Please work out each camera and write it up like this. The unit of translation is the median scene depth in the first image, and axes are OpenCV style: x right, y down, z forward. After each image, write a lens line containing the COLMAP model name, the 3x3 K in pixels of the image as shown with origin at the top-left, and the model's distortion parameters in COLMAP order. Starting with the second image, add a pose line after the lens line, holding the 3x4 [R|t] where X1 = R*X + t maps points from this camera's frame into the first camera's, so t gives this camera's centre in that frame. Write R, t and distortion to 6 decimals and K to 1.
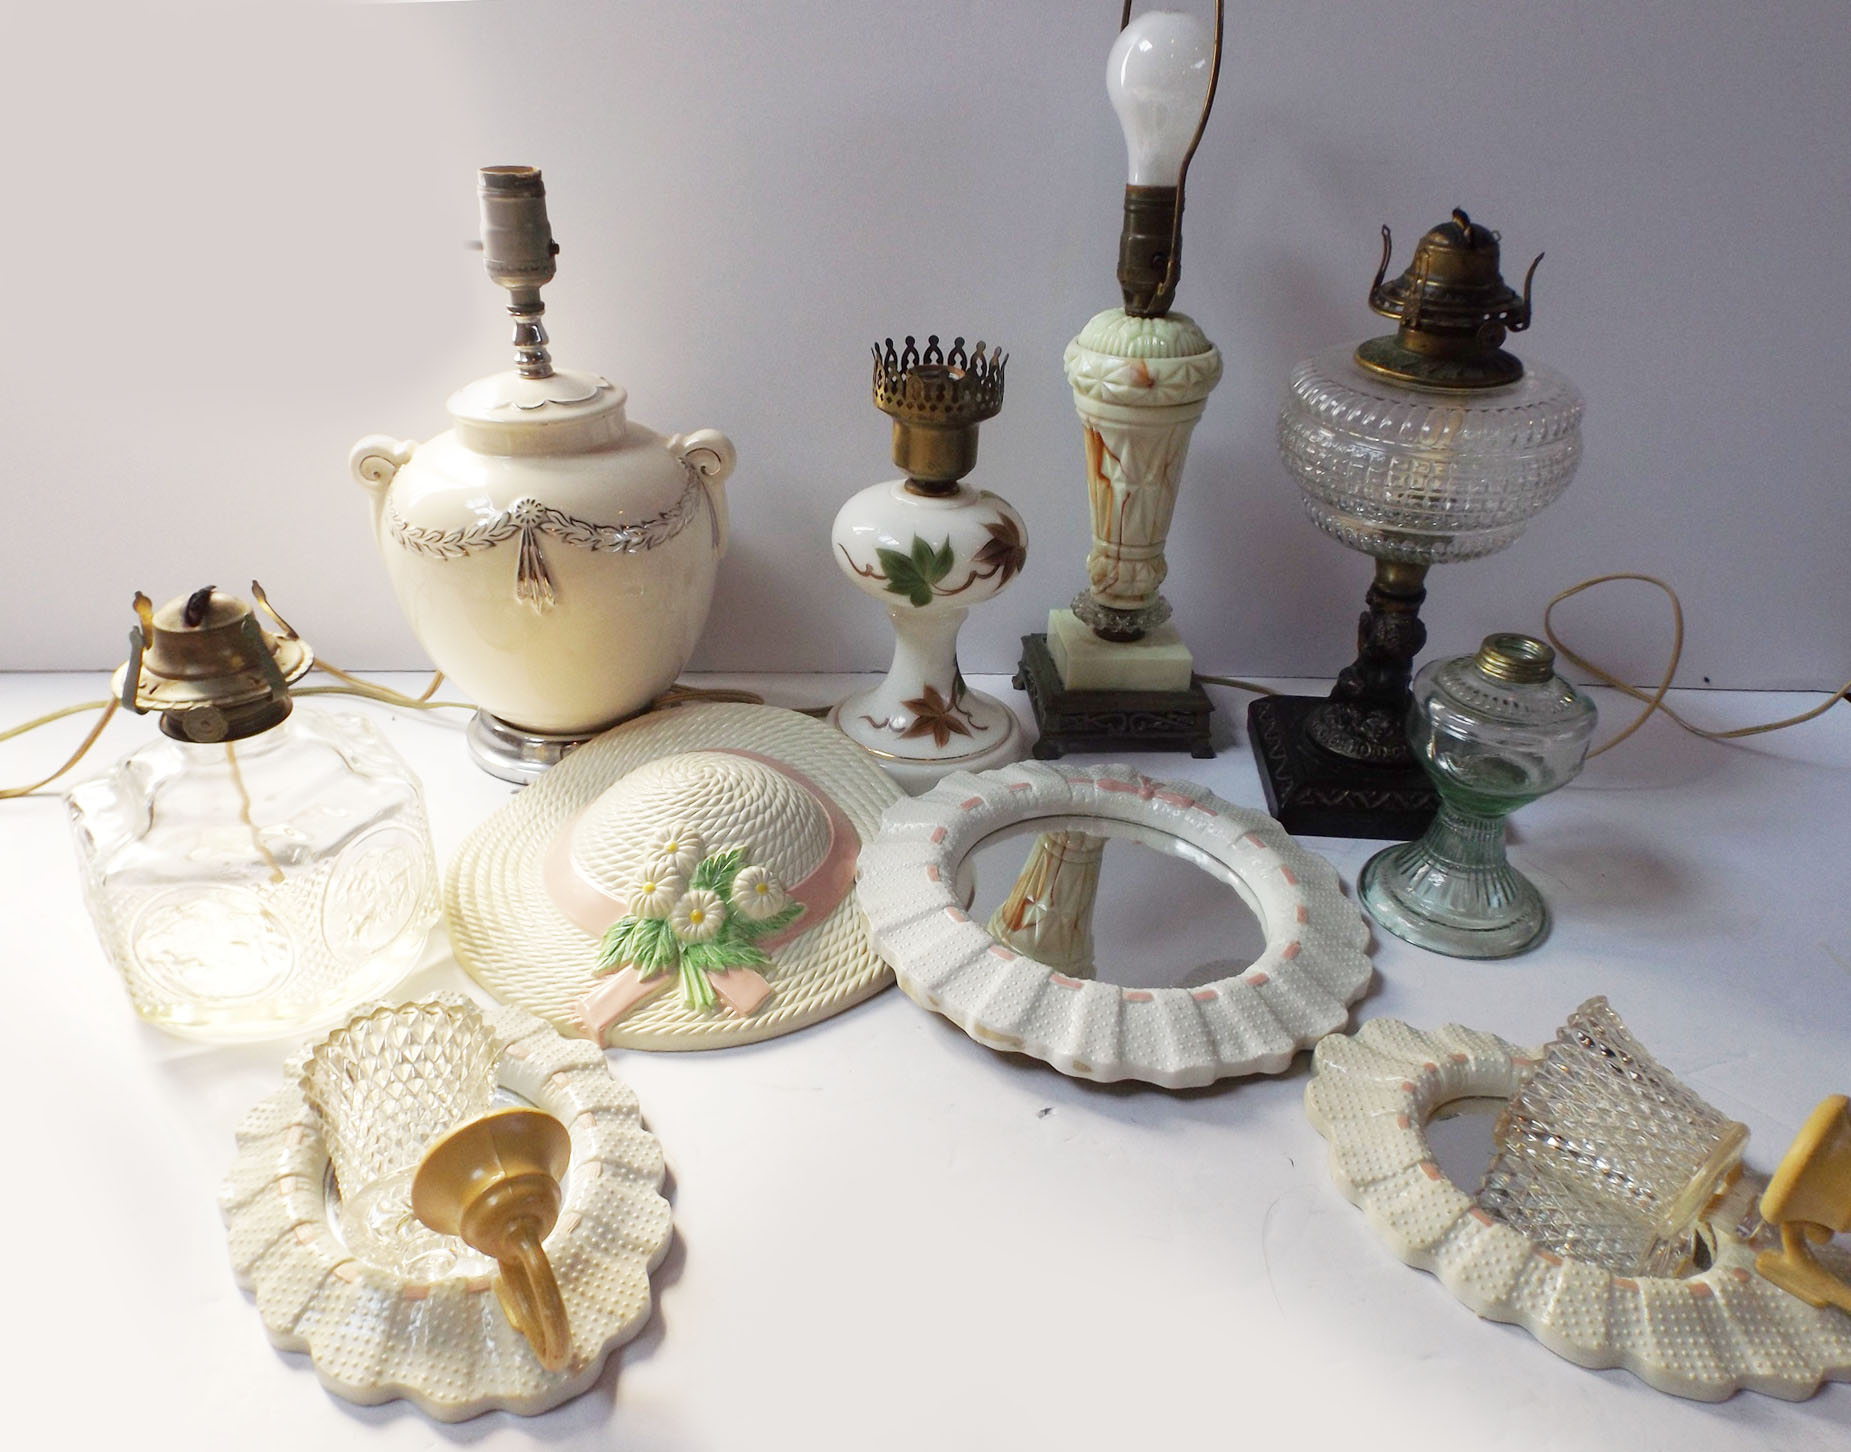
lens RADIAL K [[1446.2, 0, 957.5], [0, 1446.2, 752.1], [0, 0, 1]] dist [0.000093, -0.002902]
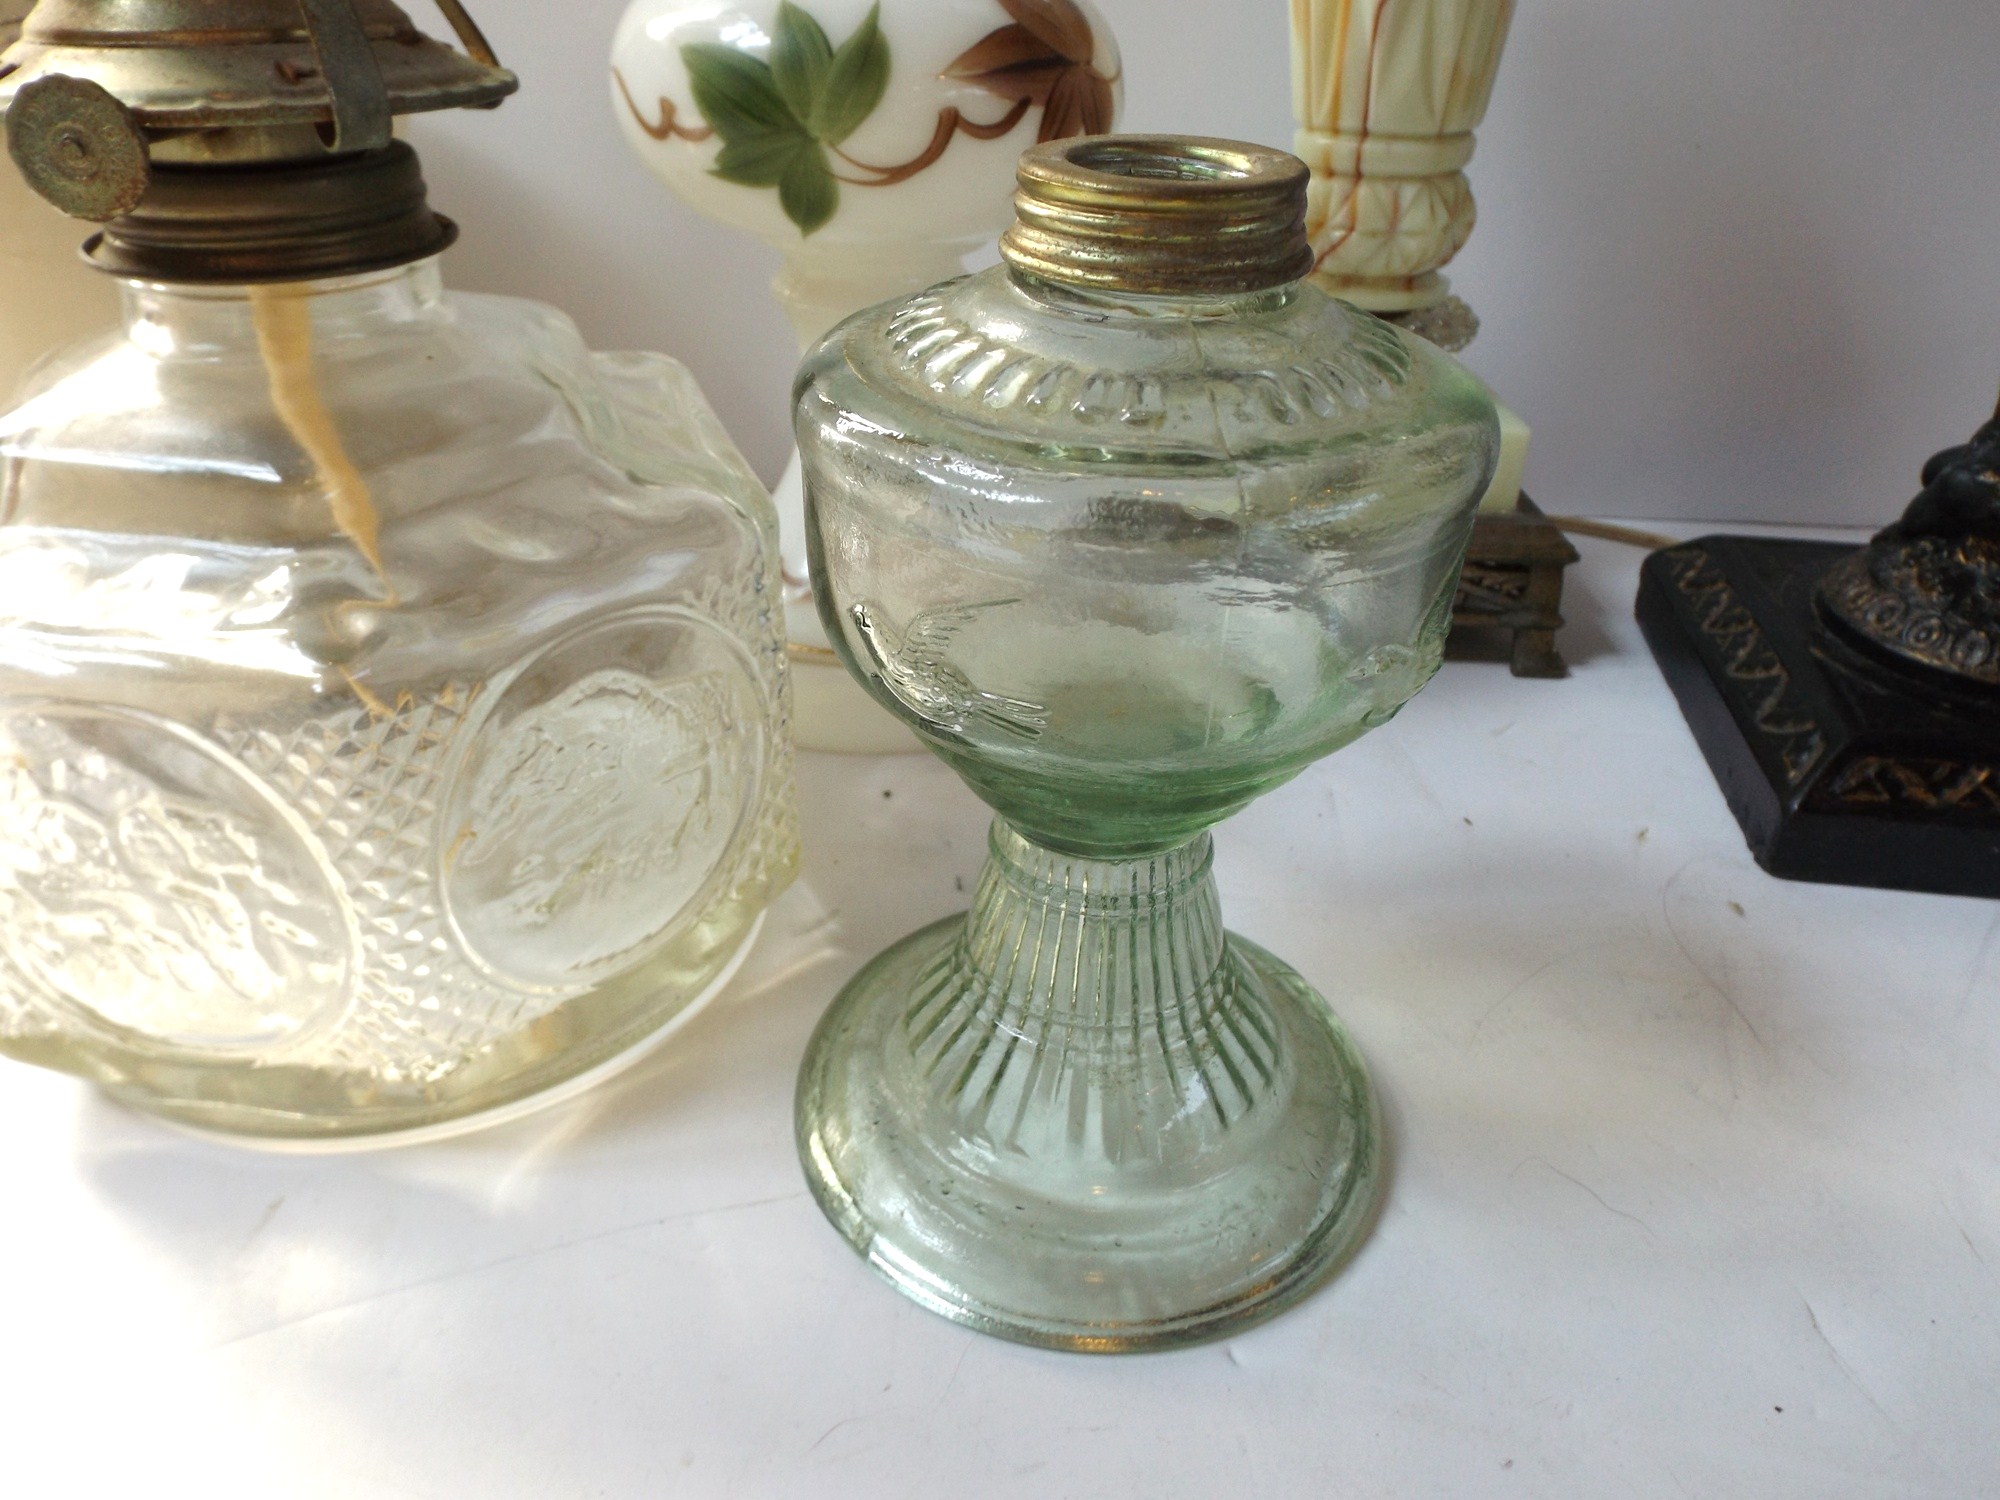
lens RADIAL K [[1437.6, 0, 997.5], [0, 1437.6, 744.2], [0, 0, 1]] dist [0.017286, -0.020906]
pose [[0.994432, 0.034005, -0.099743, 0.059546], [-0.031080, 0.999044, 0.030737, 0.017105], [0.100693, -0.027466, 0.994538, 0.611992]]
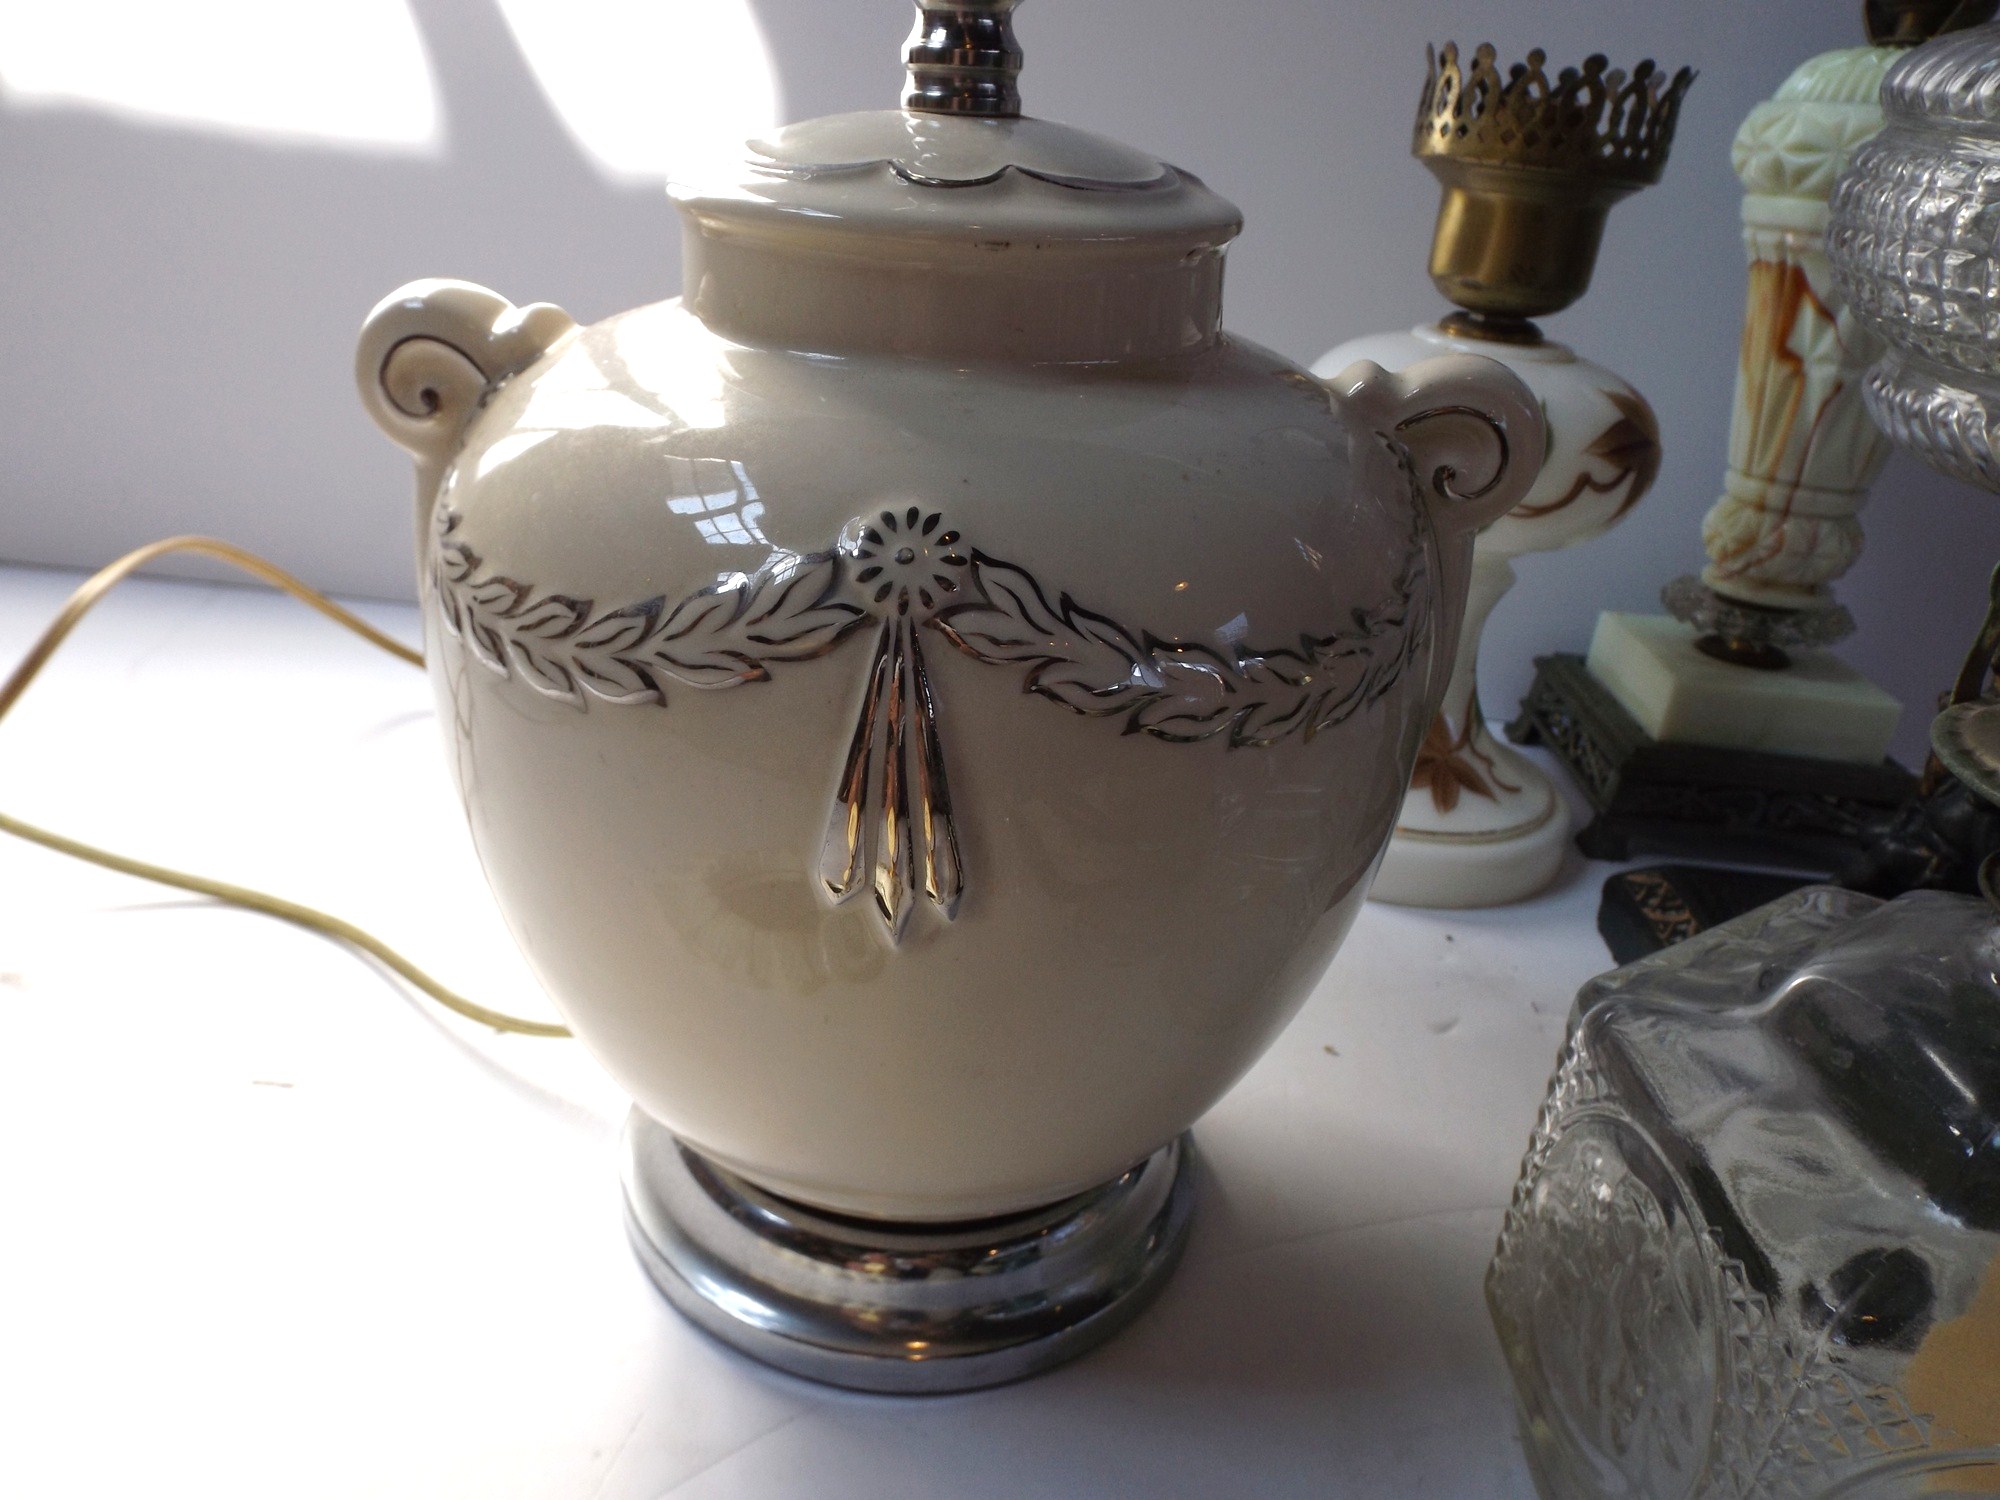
lens RADIAL K [[1437.6, 0, 1013.0], [0, 1437.6, 763.8], [0, 0, 1]] dist [0.017286, -0.020906]
pose [[0.989162, 0.098937, -0.108485, -0.118455], [-0.106859, 0.991821, -0.069801, 0.034352], [0.100692, 0.080637, 0.991644, 0.448371]]
